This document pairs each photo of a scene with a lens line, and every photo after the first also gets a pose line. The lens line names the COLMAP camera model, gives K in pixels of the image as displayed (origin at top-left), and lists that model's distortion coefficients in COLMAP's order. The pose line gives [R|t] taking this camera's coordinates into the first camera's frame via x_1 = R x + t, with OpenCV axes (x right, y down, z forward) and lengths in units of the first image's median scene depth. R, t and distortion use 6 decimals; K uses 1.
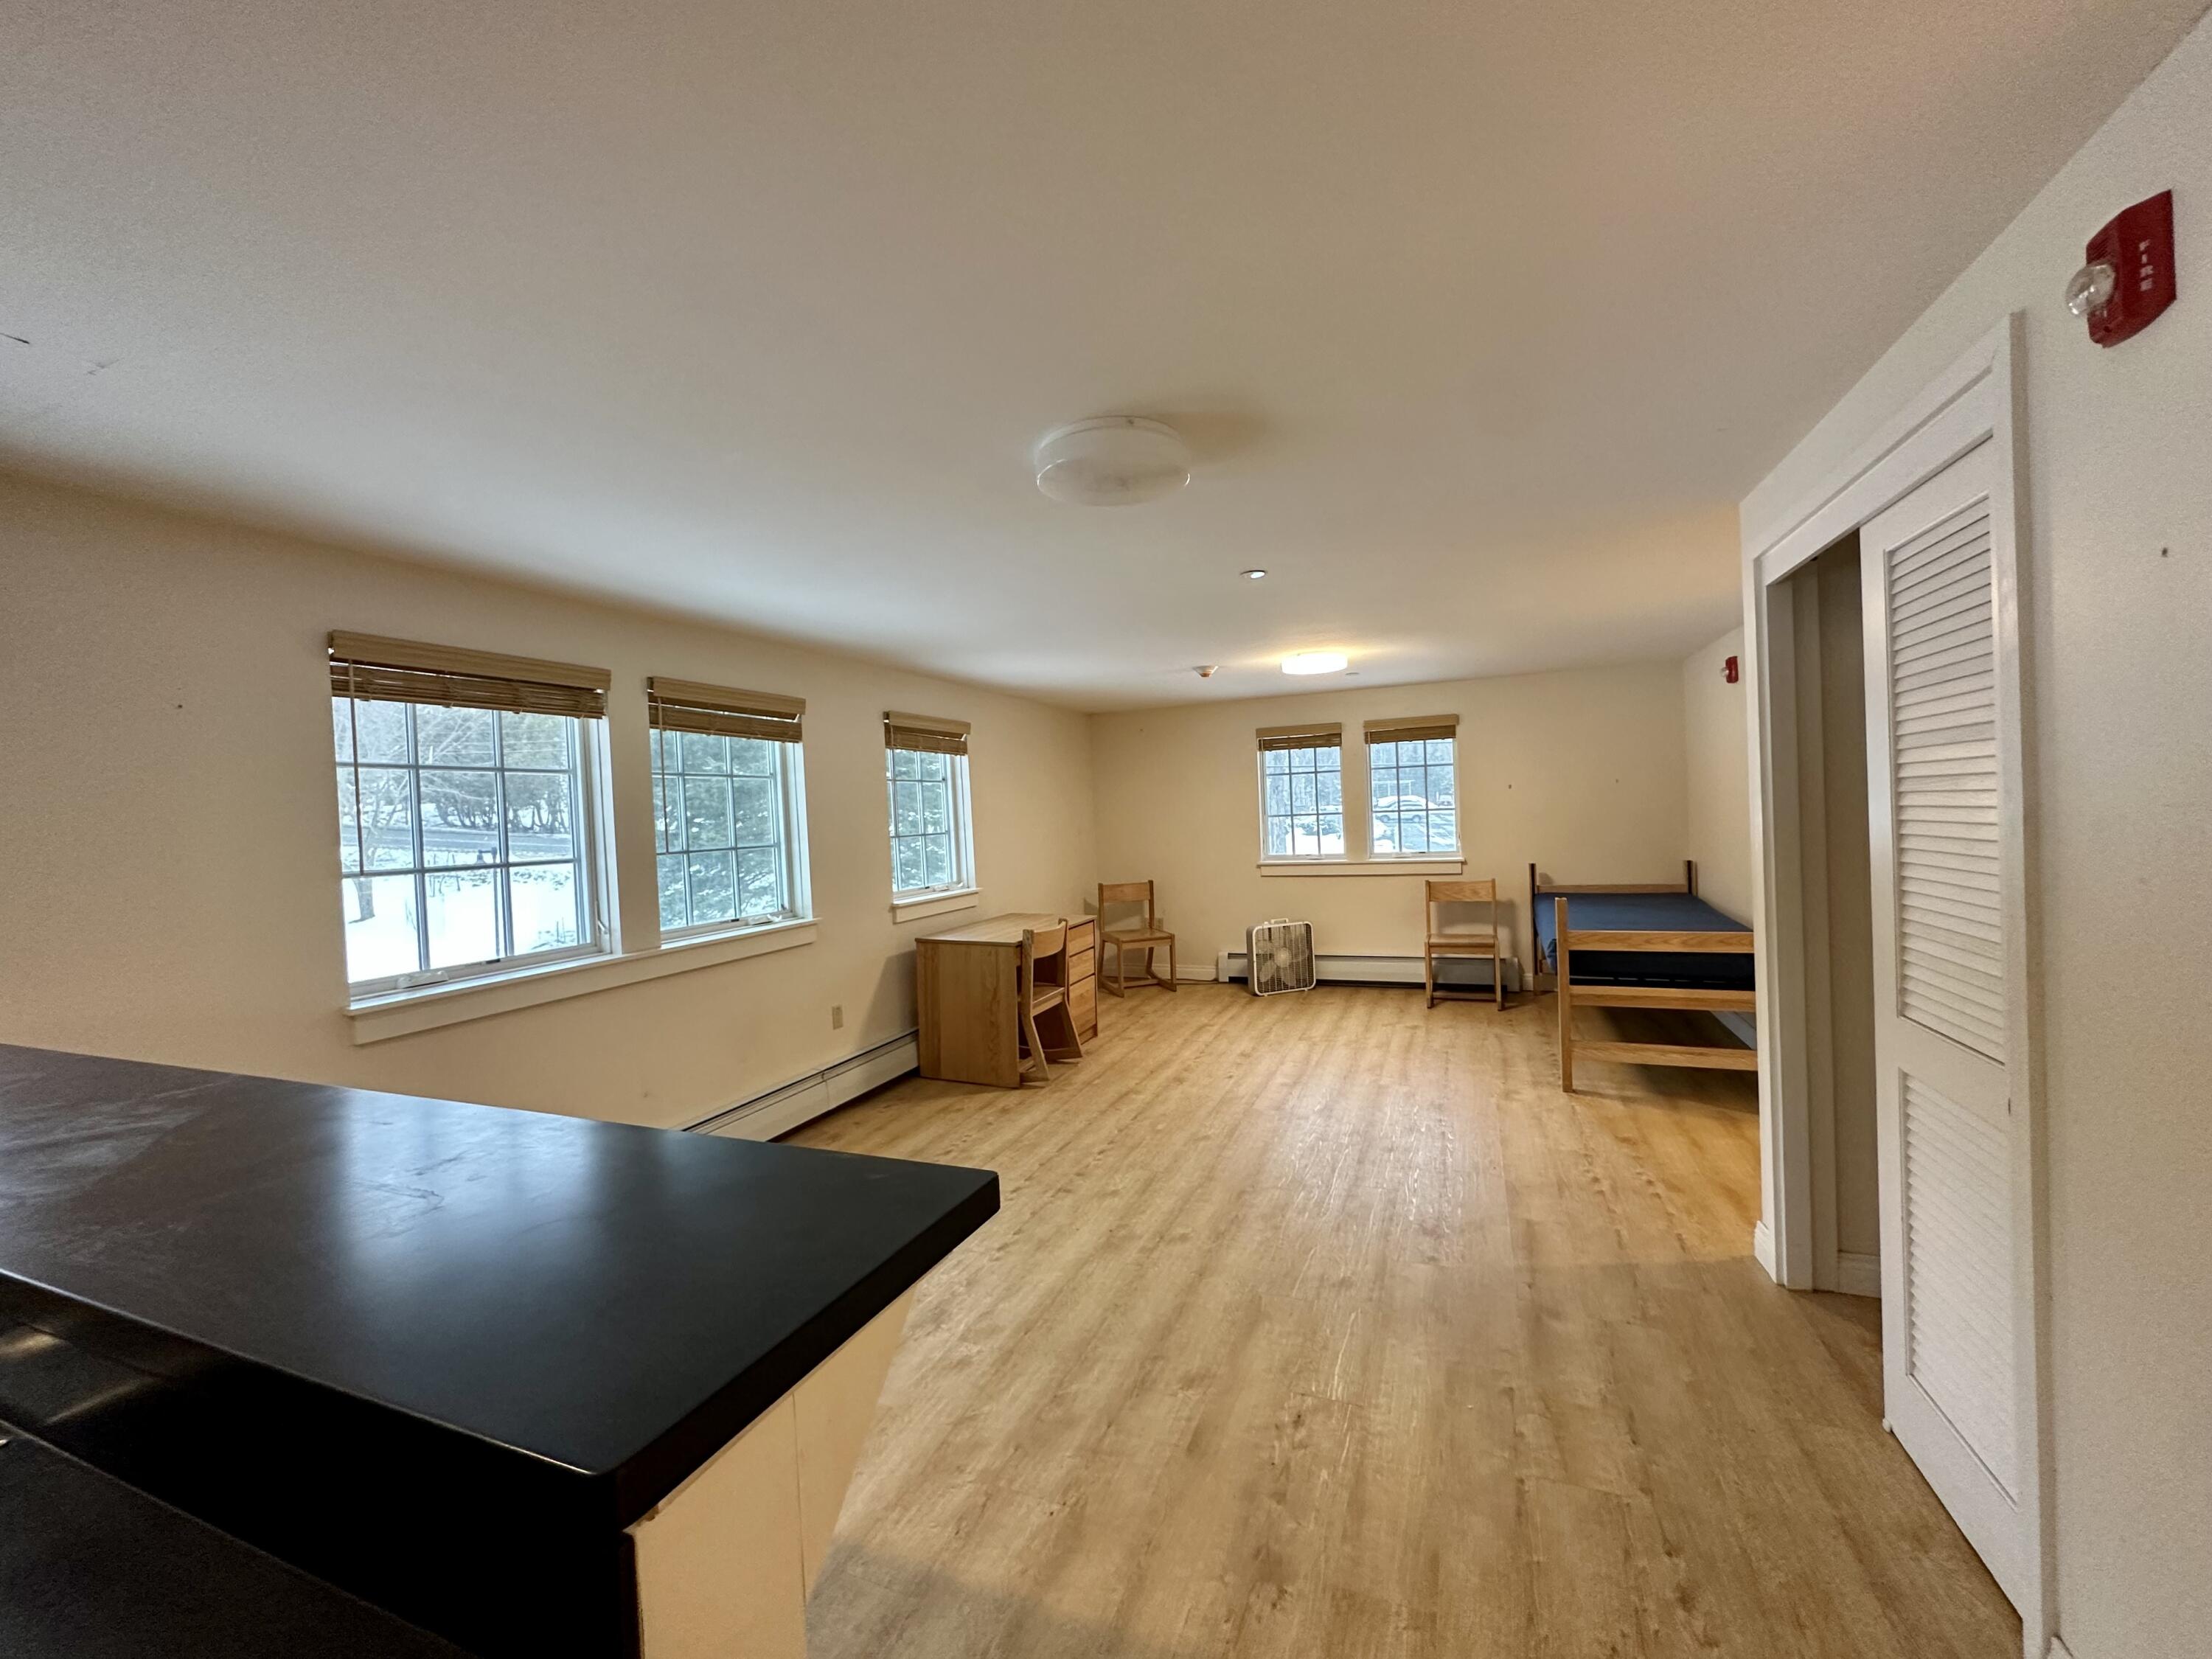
lens RADIAL K [[882.2, 0, 1106.8], [0, 882.2, 827.6], [0, 0, 1]] dist [0.000342, -0.000382]
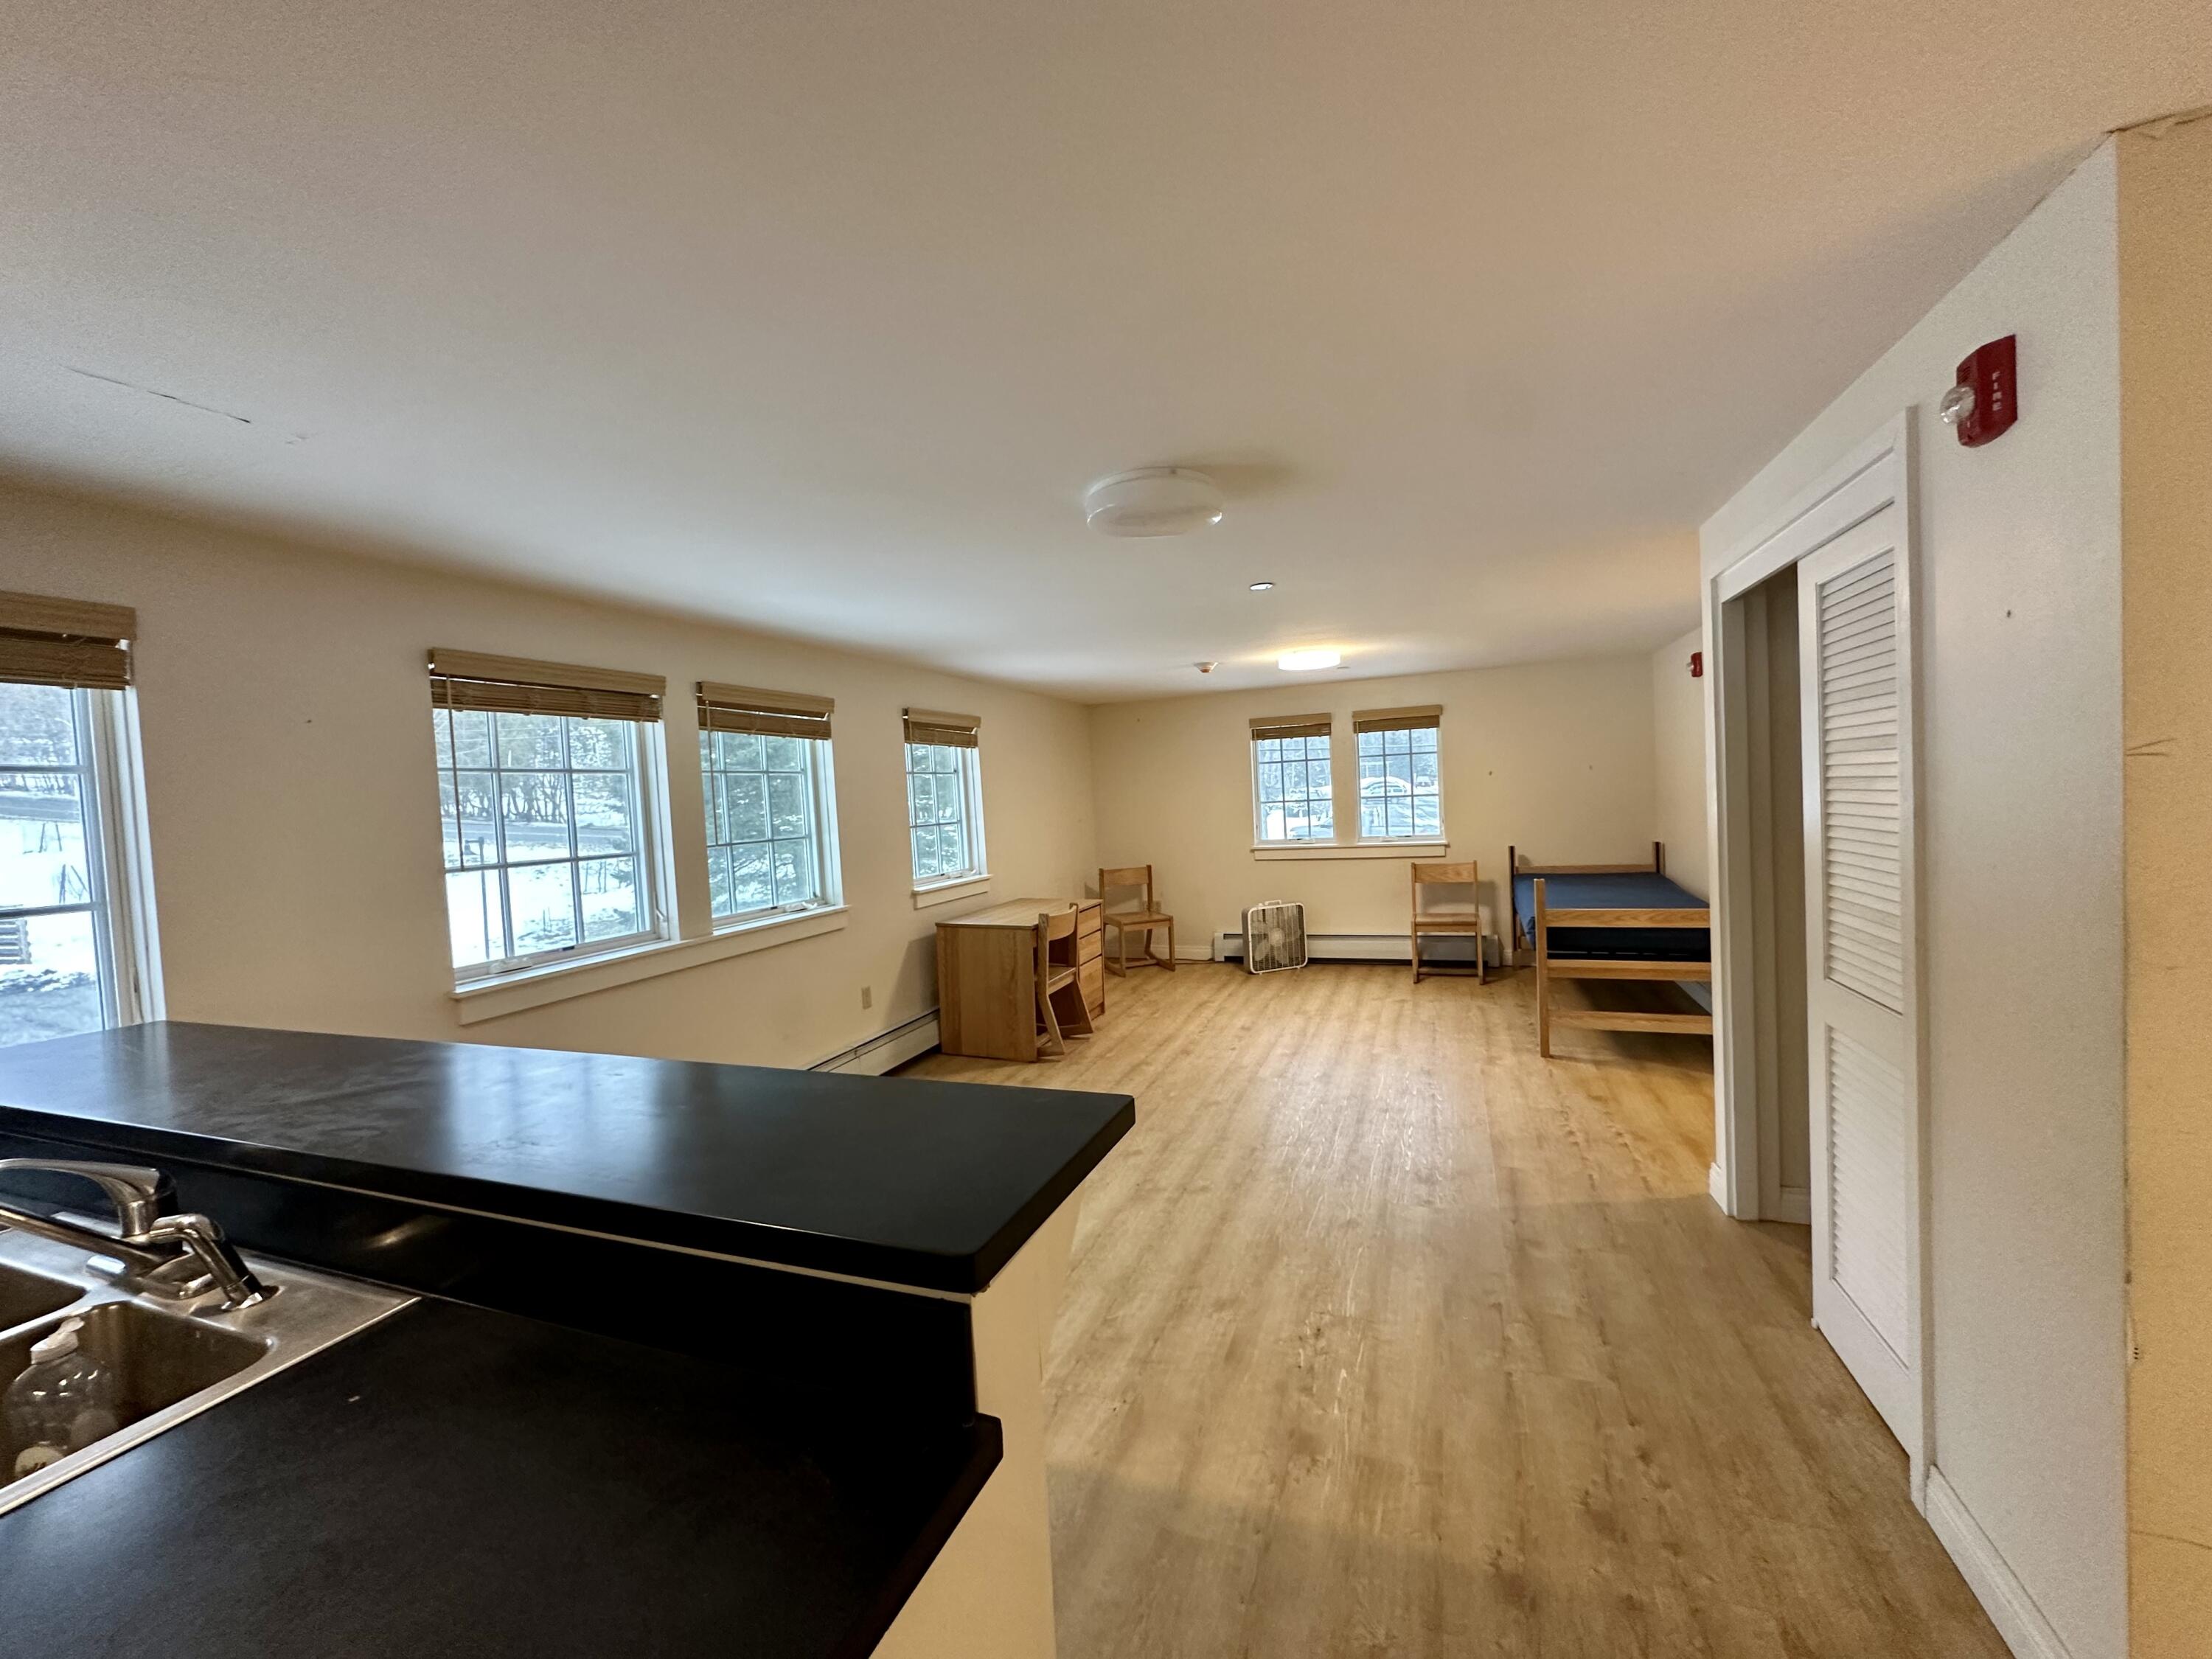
lens RADIAL K [[882.2, 0, 1106.8], [0, 882.2, 827.1], [0, 0, 1]] dist [0.000342, -0.000382]
pose [[0.999706, -0.008526, 0.022715, -0.066549], [0.008097, 0.999789, 0.018891, -0.014514], [-0.022872, -0.018701, 0.999563, -0.114805]]
